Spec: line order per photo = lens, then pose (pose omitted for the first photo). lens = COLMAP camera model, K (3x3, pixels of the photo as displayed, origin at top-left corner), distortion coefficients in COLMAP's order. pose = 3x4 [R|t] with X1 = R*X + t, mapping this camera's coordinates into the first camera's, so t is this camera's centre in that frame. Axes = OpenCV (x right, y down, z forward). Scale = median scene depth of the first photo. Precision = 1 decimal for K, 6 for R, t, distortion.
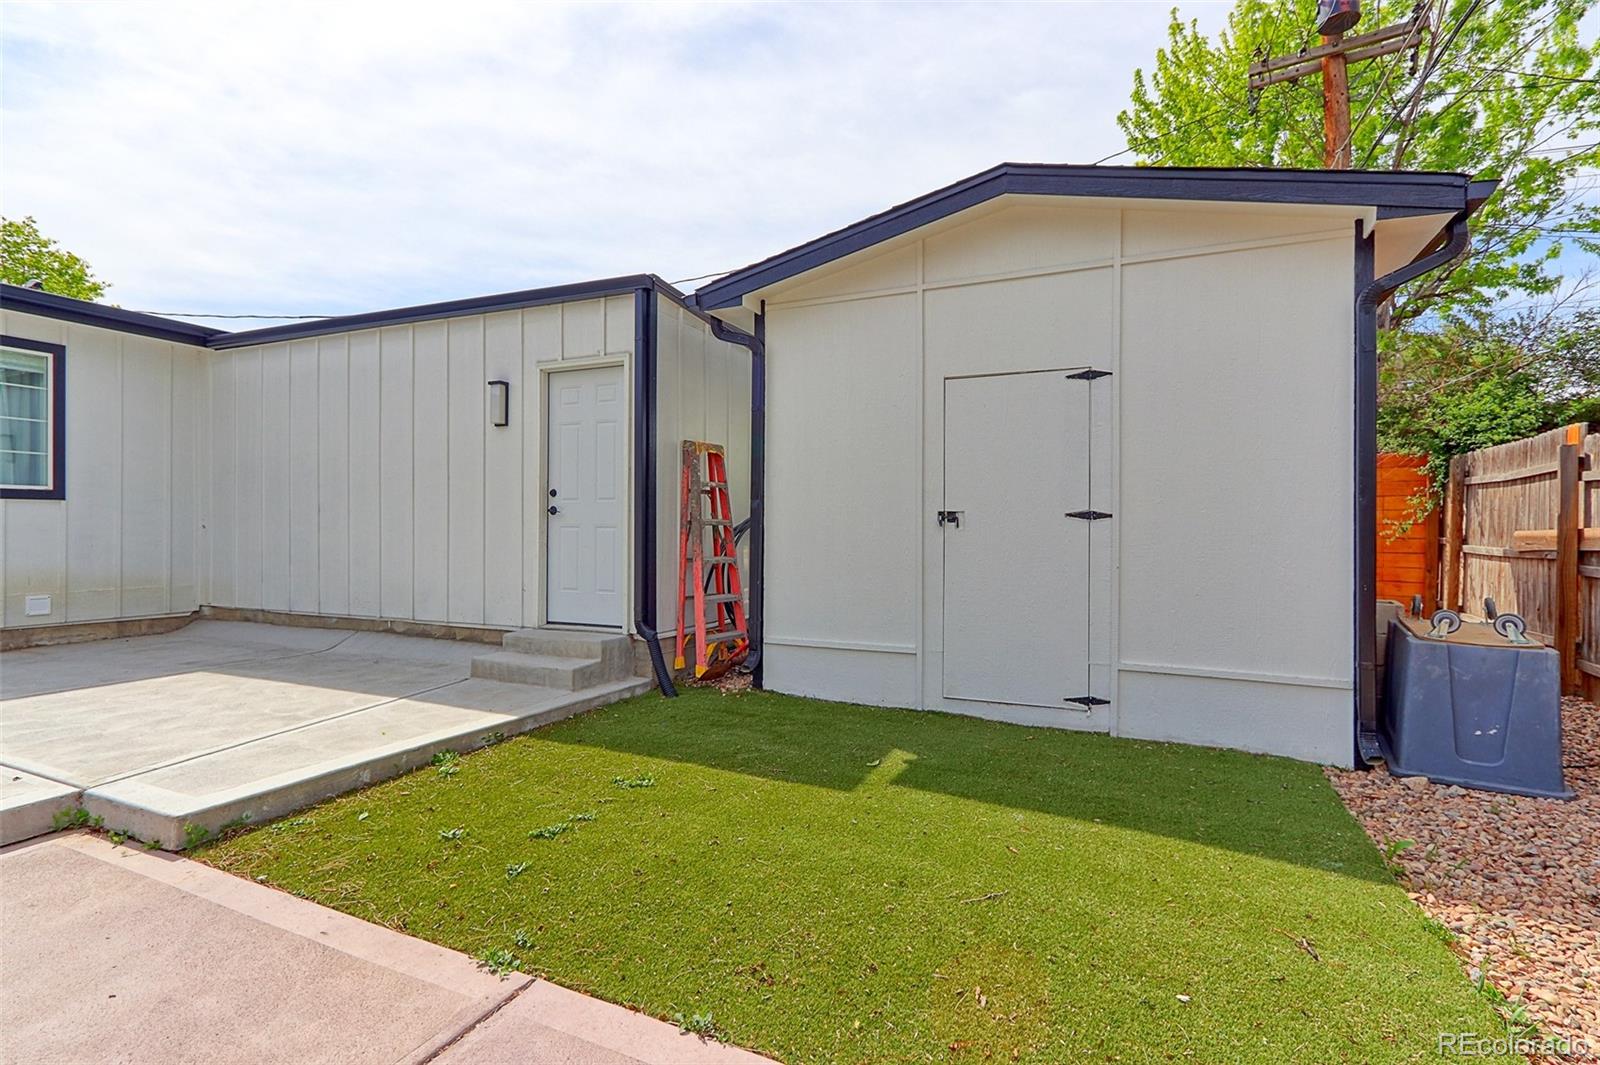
lens RADIAL K [[745.2, 0, 792.5], [0, 745.2, 528.0], [0, 0, 1]] dist [0.019624, 0.001319]
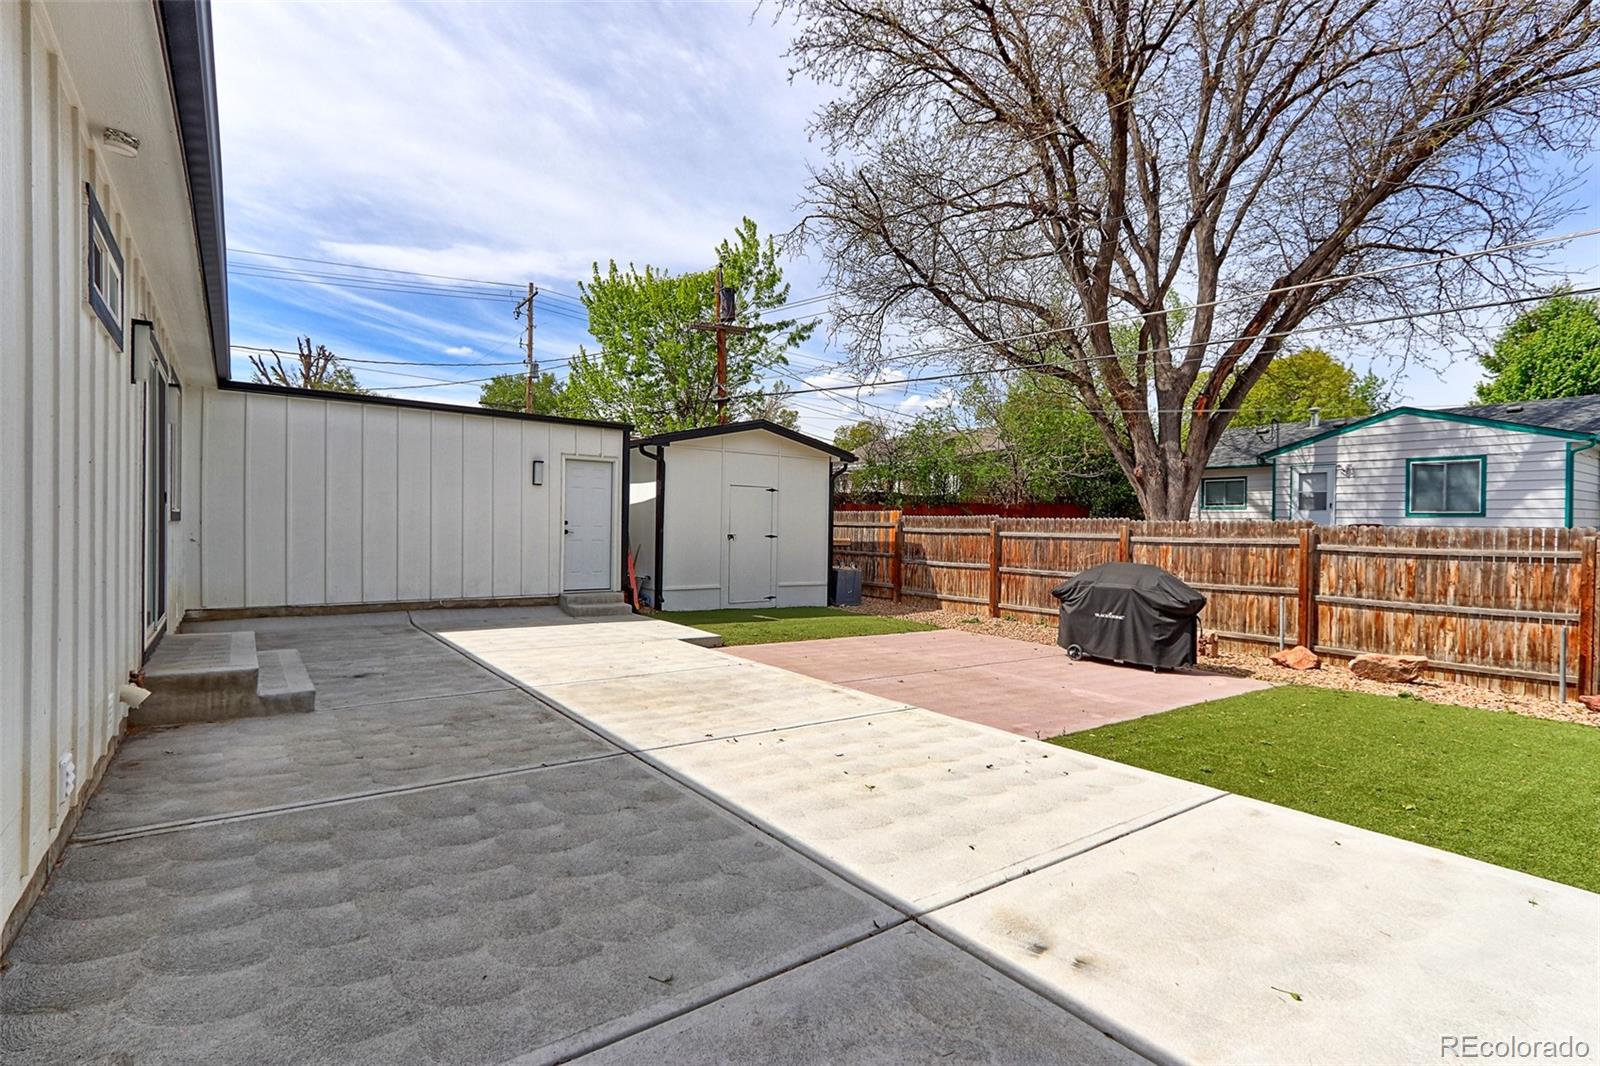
lens RADIAL K [[745.2, 0, 795.3], [0, 745.2, 531.1], [0, 0, 1]] dist [0.019624, 0.001319]
pose [[0.500750, -0.002533, 0.865588, -1.694380], [-0.020719, 0.999674, 0.014912, -0.066688], [-0.865344, -0.025401, 0.500534, -0.463088]]
